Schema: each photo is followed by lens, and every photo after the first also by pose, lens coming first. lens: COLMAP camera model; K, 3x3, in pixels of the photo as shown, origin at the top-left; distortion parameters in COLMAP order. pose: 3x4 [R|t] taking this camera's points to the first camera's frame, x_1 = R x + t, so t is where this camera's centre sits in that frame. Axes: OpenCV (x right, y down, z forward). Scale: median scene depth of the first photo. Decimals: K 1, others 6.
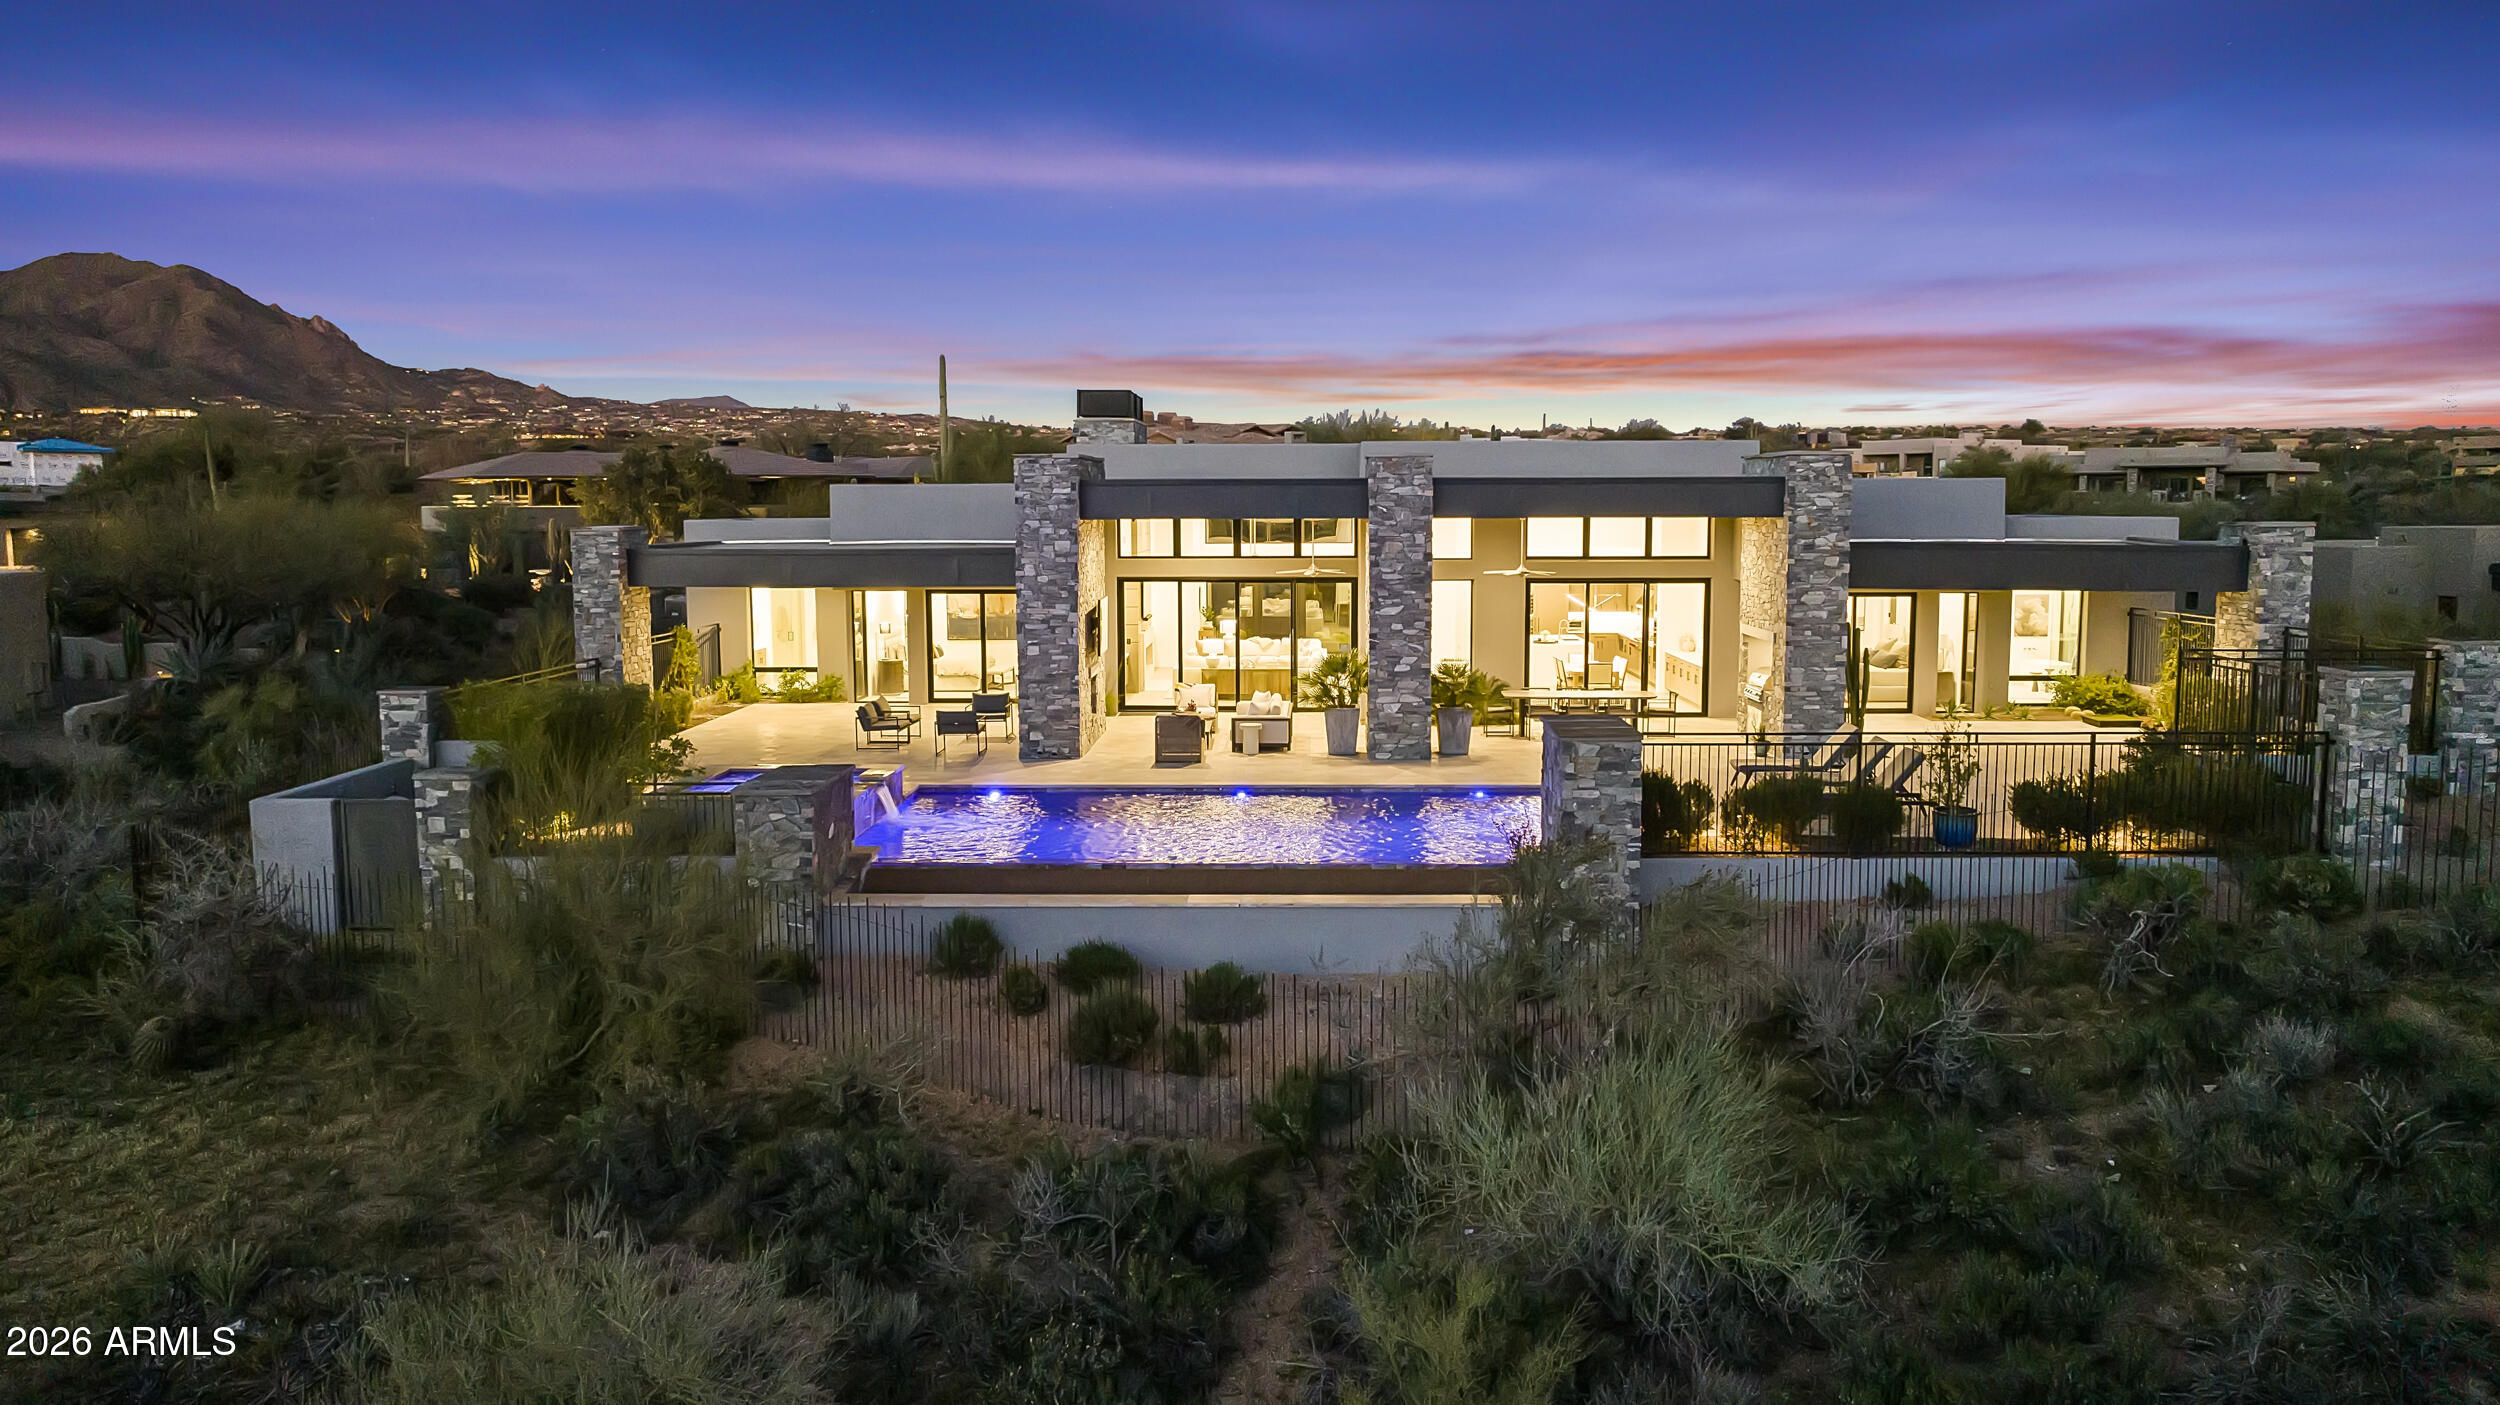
lens RADIAL K [[1760.8, 0, 1250.0], [0, 1760.8, 702.5], [0, 0, 1]] dist [-0.036945, 0.038229]
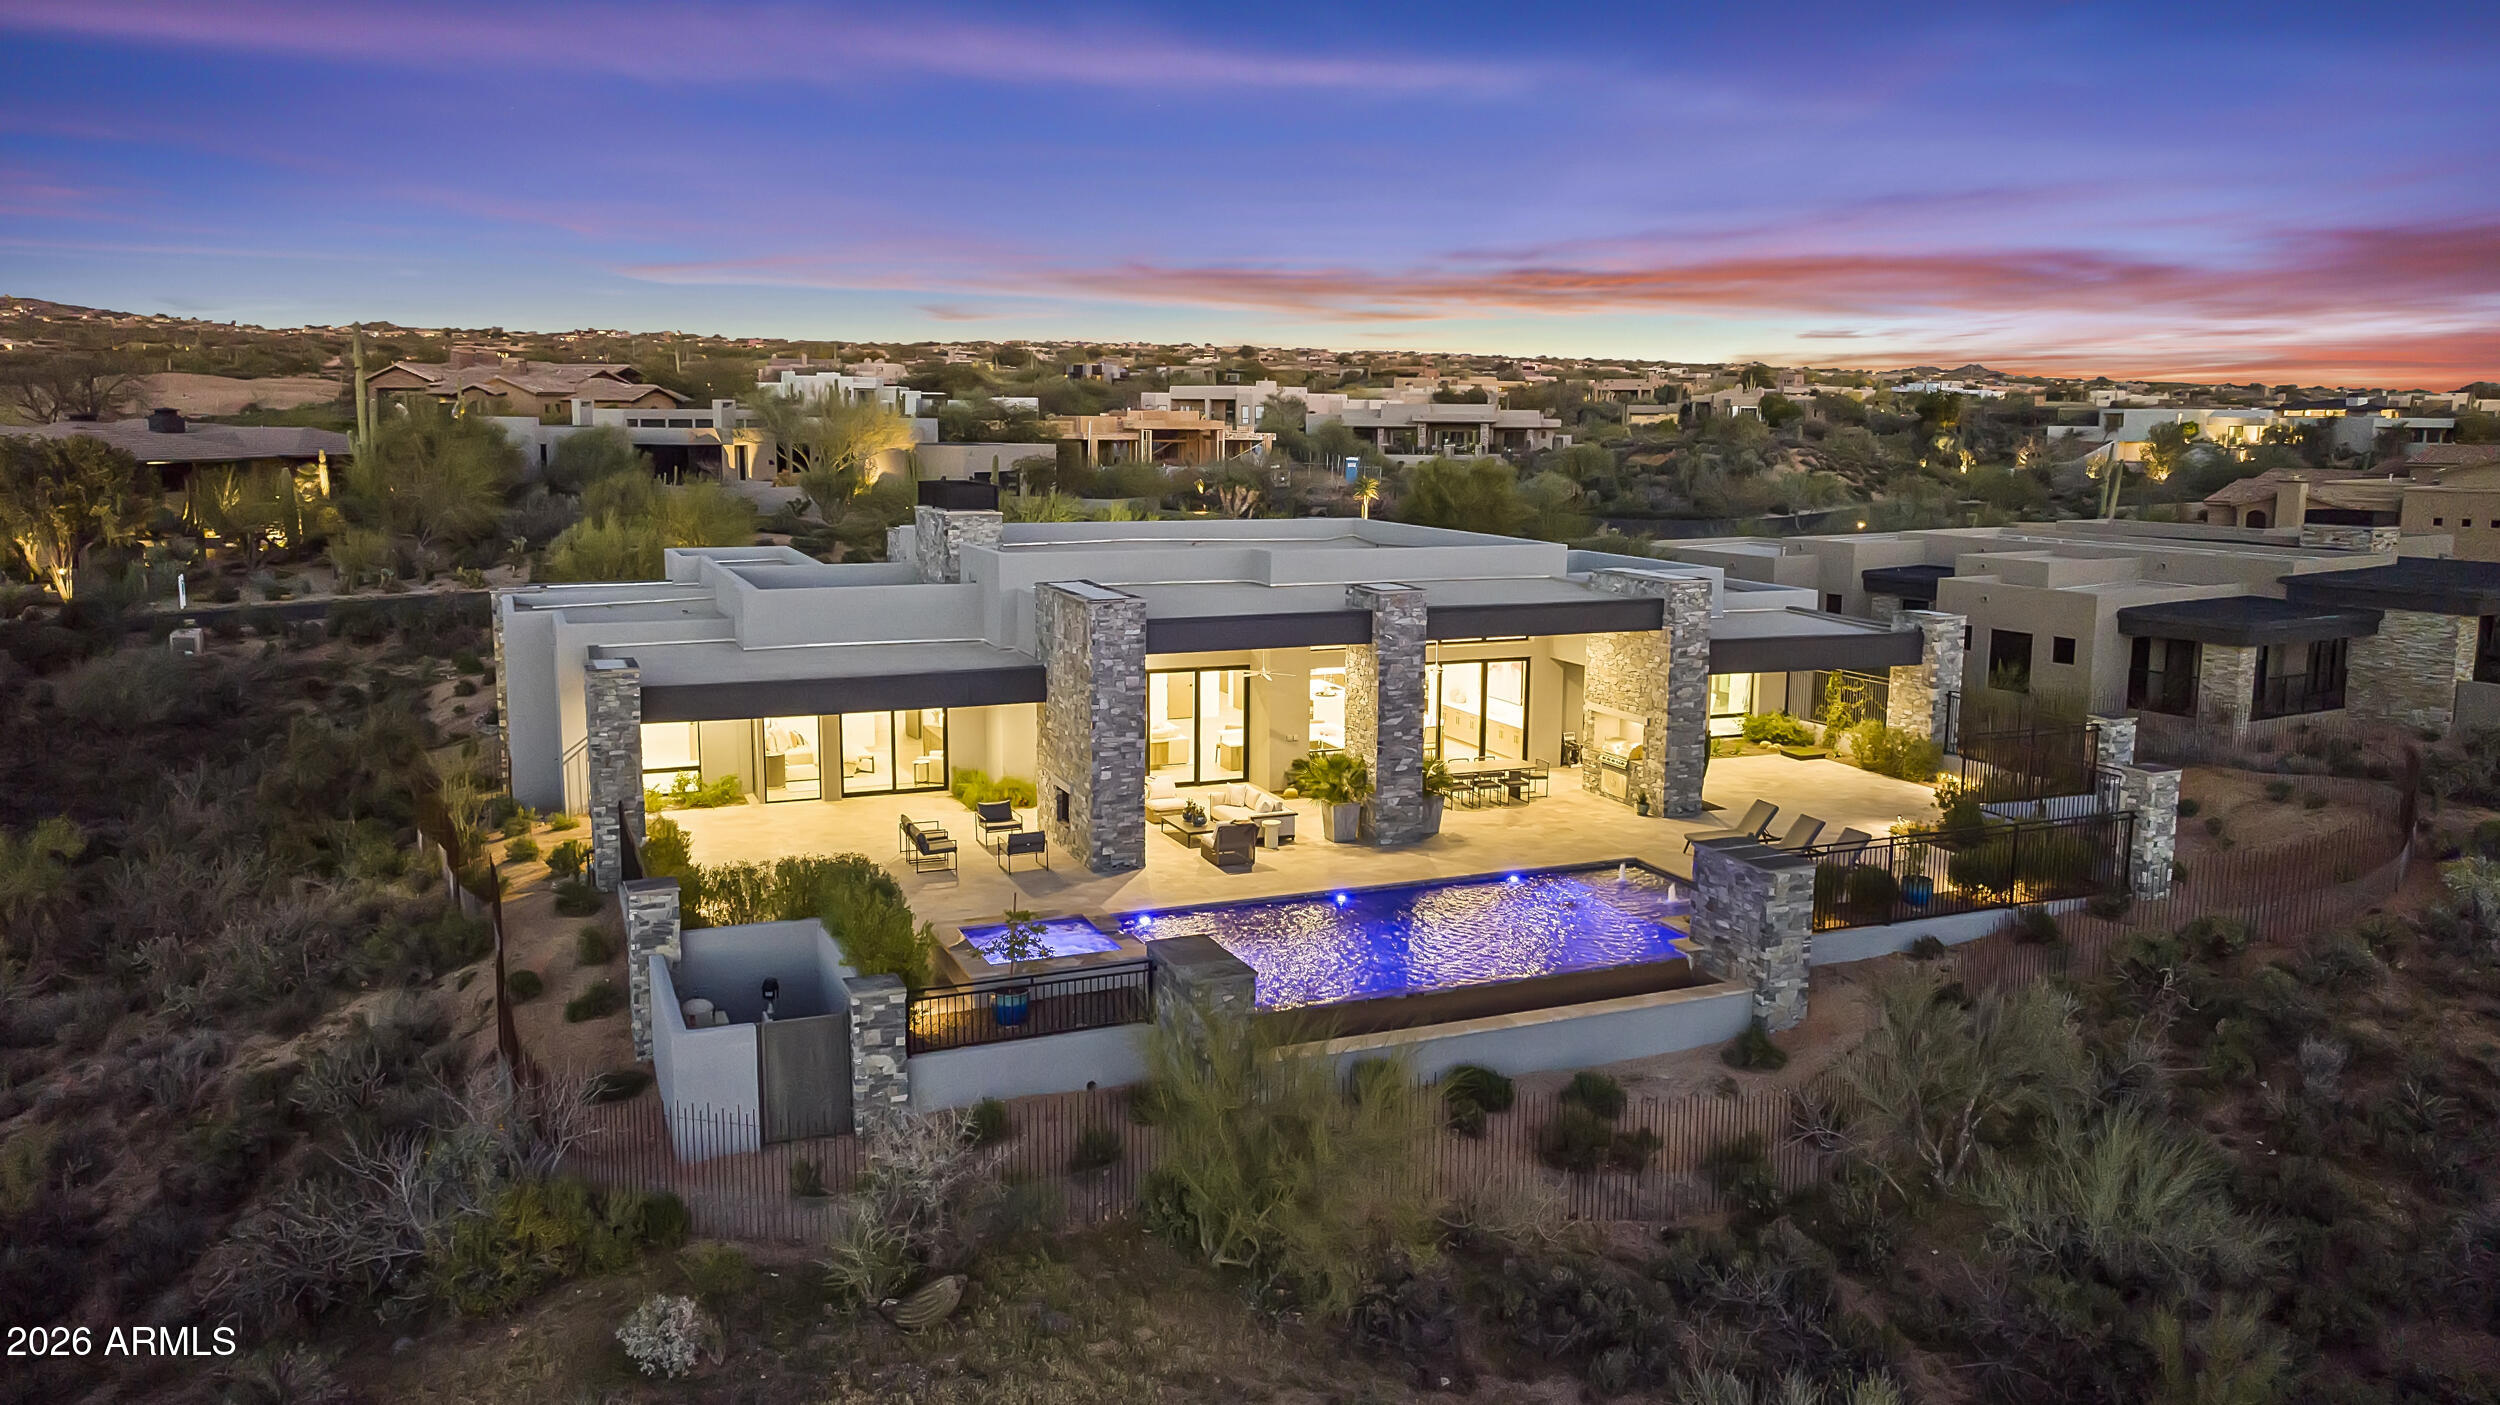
lens RADIAL K [[1768.2, 0, 1250.0], [0, 1768.2, 702.5], [0, 0, 1]] dist [-0.010559, -0.004680]
pose [[0.910630, -0.056053, 0.409403, -0.500043], [0.036216, 0.997771, 0.056052, -0.135980], [-0.411632, -0.036216, 0.910630, -0.051319]]
